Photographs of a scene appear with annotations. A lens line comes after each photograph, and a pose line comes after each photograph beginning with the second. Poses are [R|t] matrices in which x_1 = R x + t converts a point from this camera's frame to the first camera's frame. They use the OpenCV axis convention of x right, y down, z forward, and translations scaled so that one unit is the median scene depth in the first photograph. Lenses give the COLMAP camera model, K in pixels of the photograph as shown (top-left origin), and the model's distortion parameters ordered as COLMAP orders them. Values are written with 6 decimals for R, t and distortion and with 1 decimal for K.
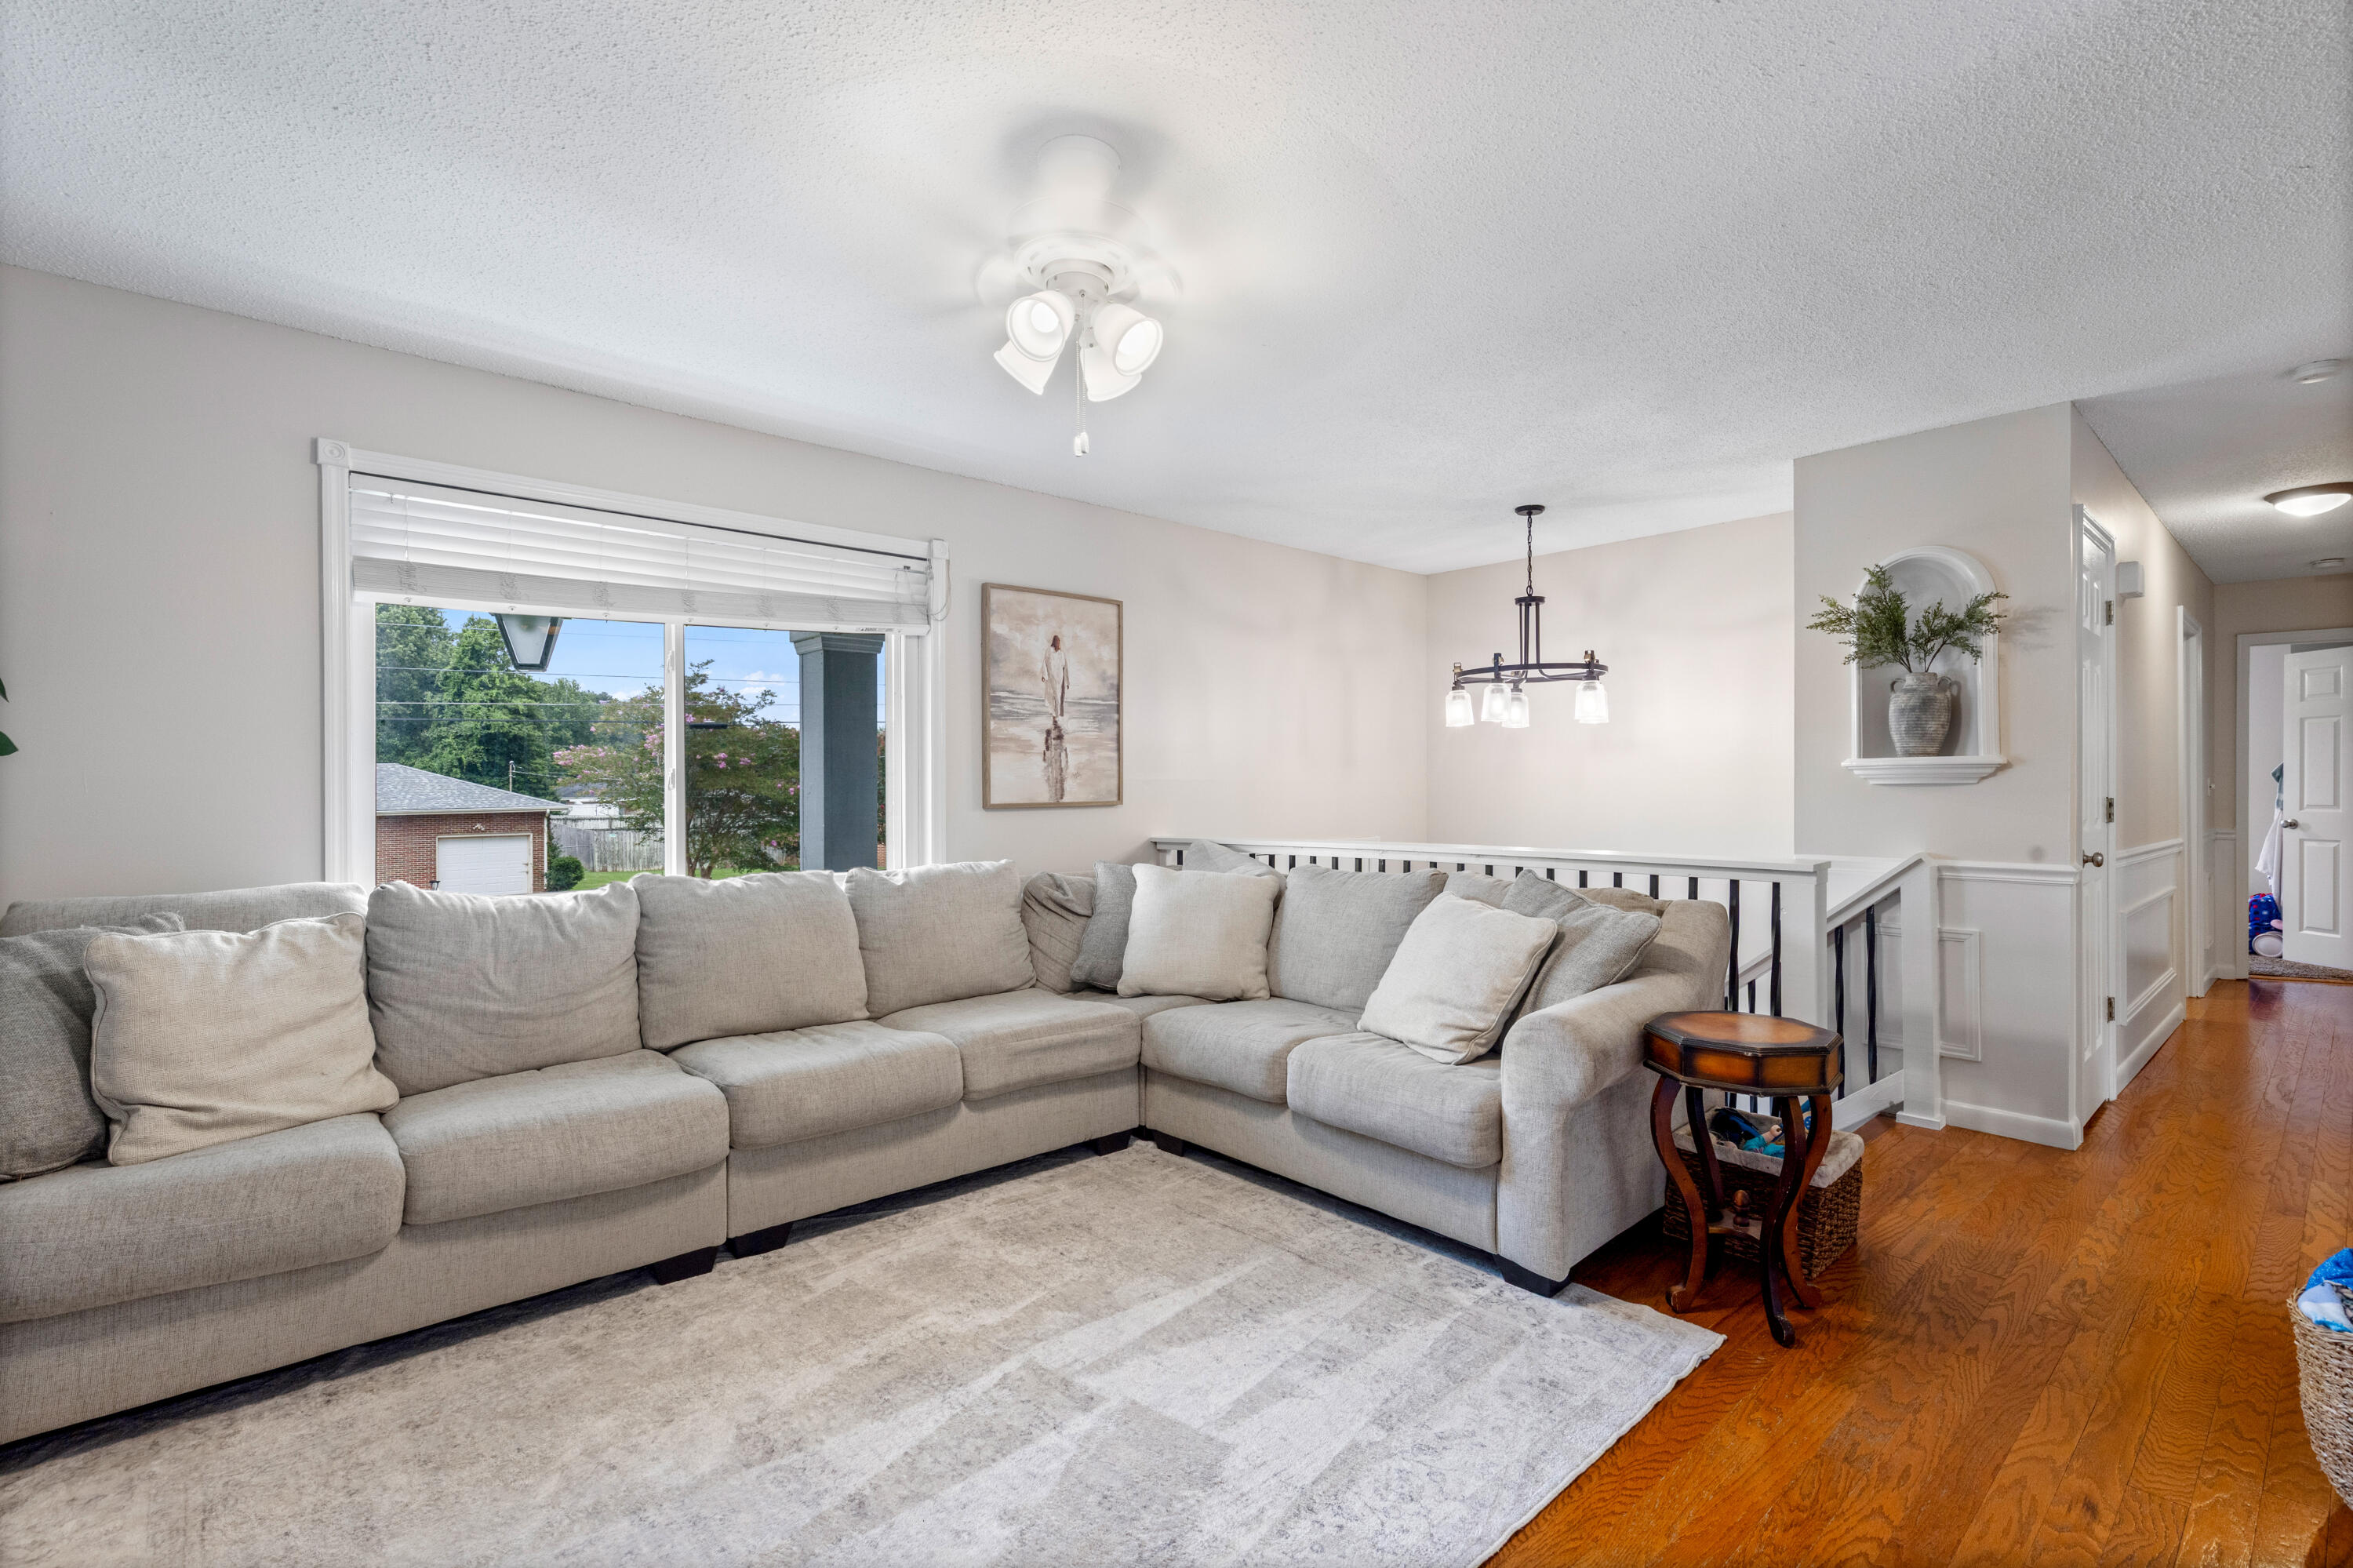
lens RADIAL K [[1078.0, 0, 1176.5], [0, 1078.0, 784.0], [0, 0, 1]] dist [0.012476, -0.000304]
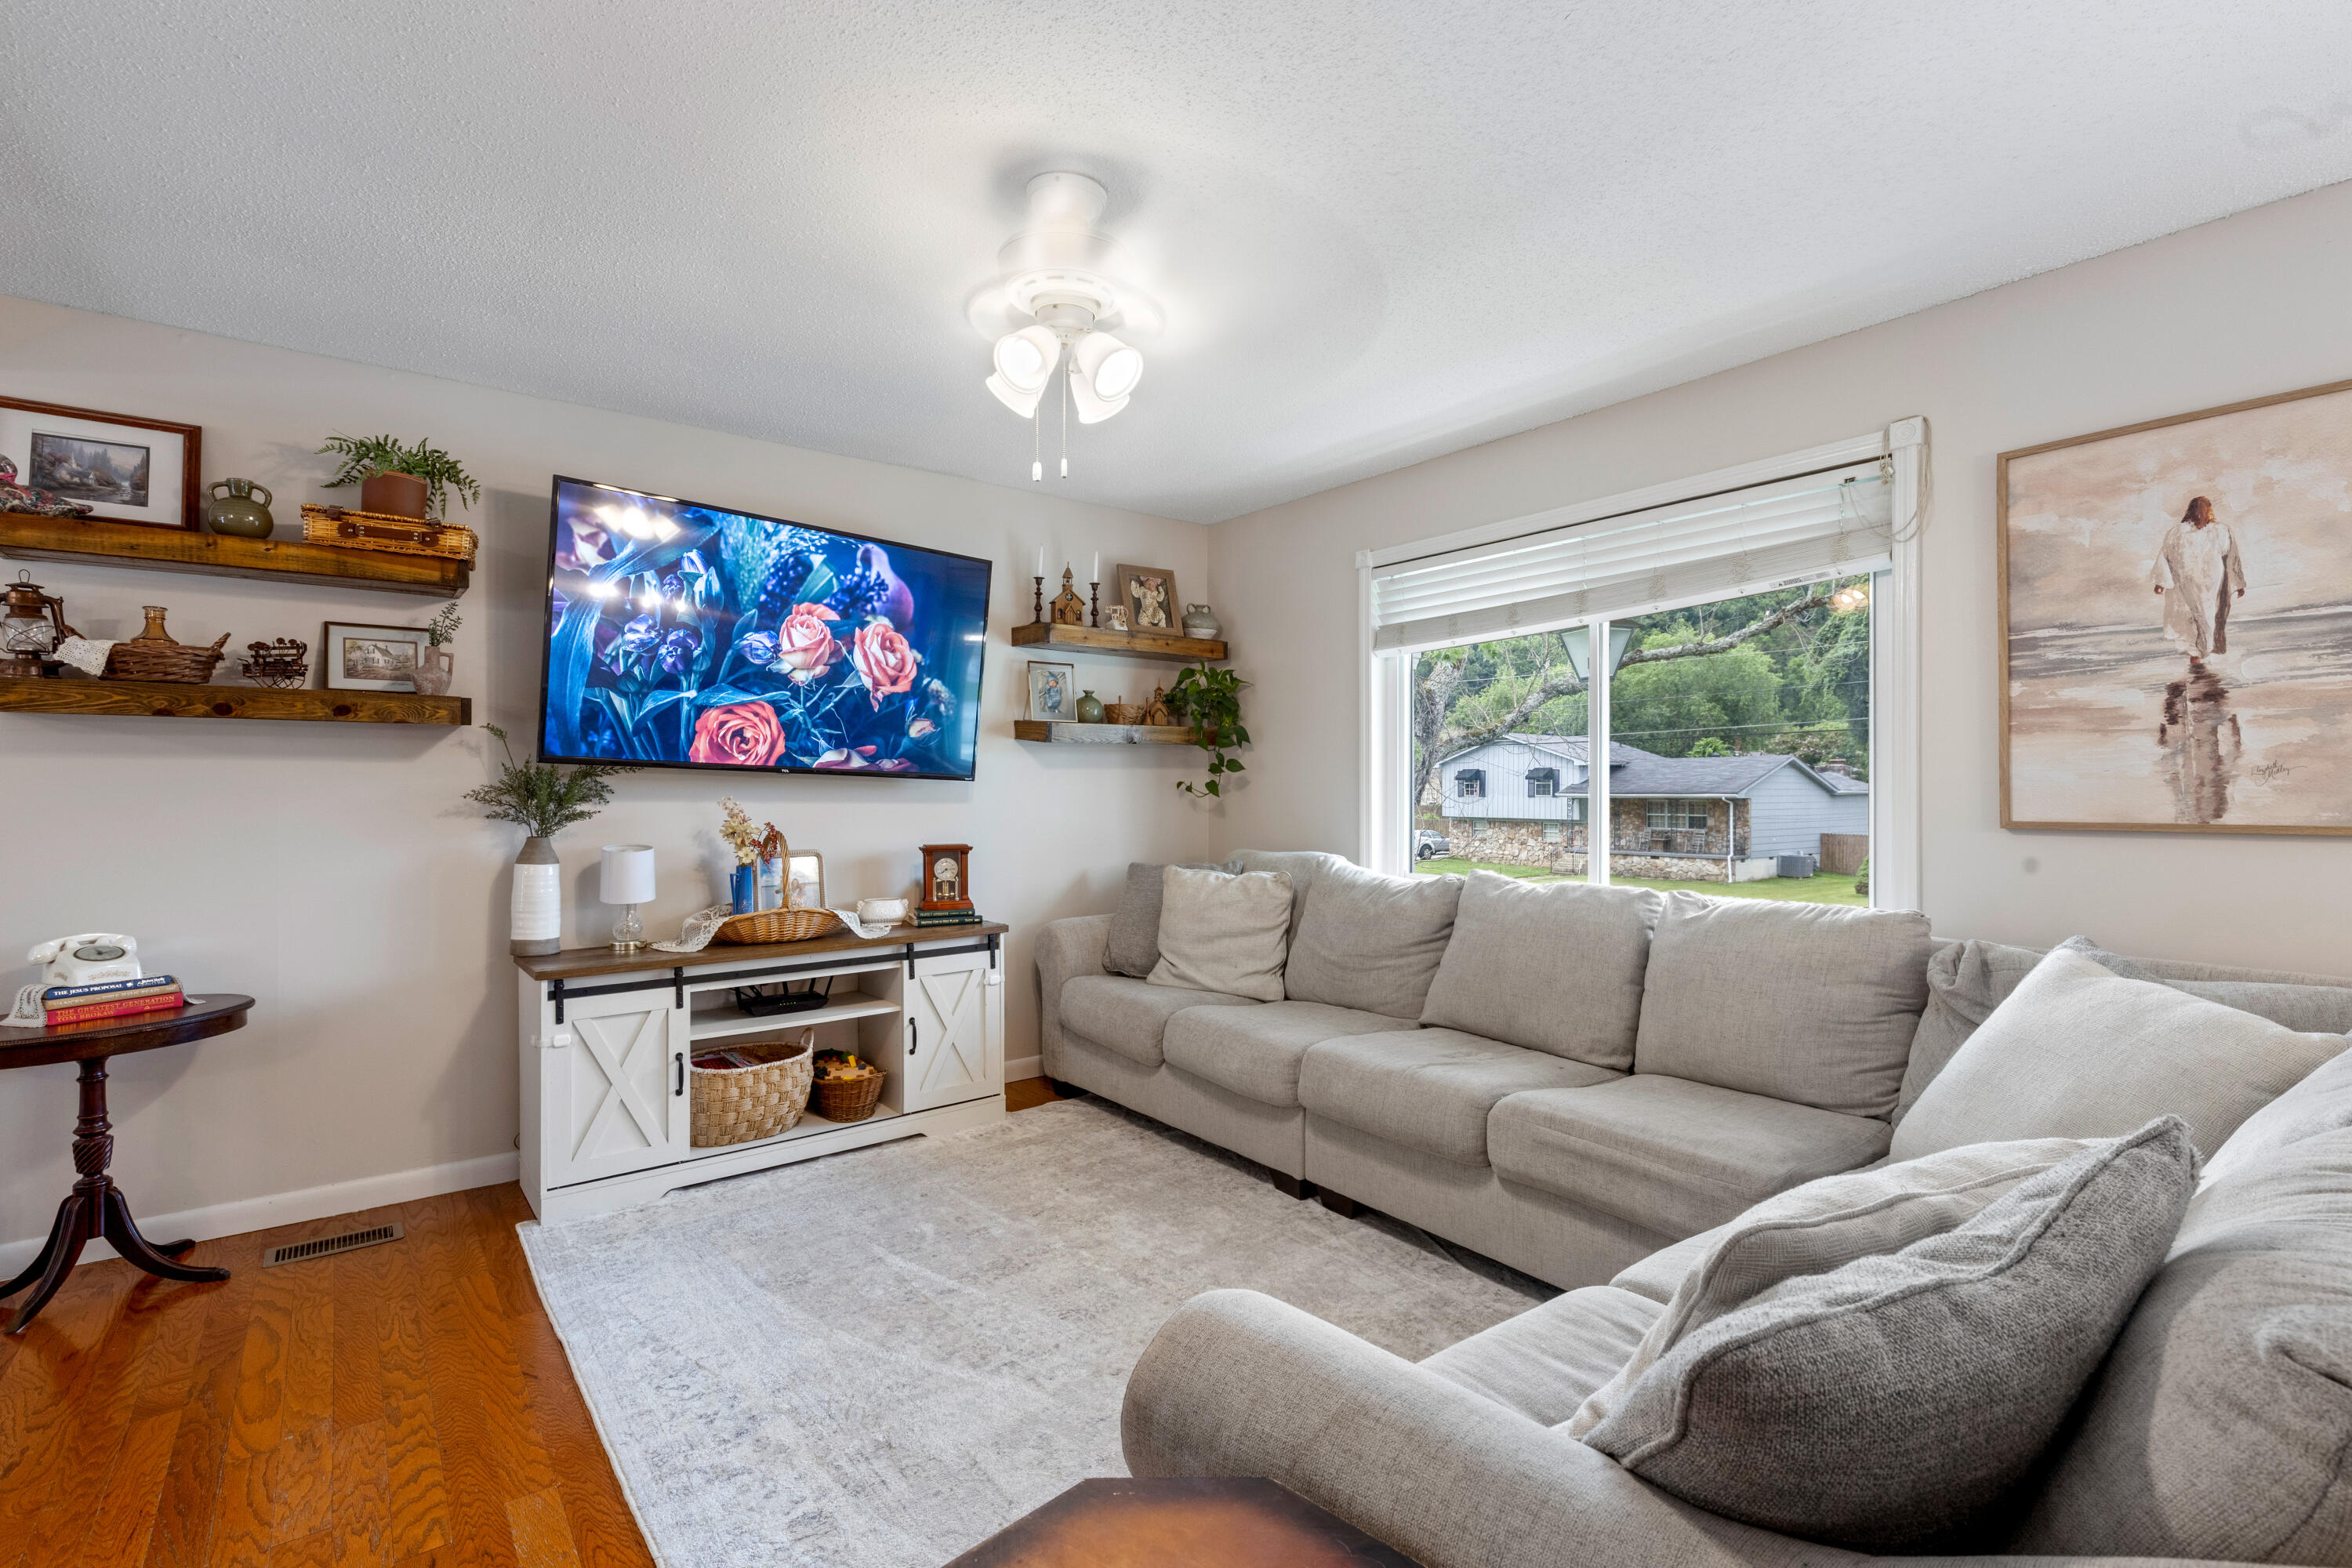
lens RADIAL K [[1077.5, 0, 1176.0], [0, 1077.5, 784.0], [0, 0, 1]] dist [0.012476, -0.000304]
pose [[-0.078194, 0.001136, -0.996937, 0.459237], [0.002915, 0.999995, 0.000910, -0.004019], [0.996934, -0.002835, -0.078197, 0.580537]]
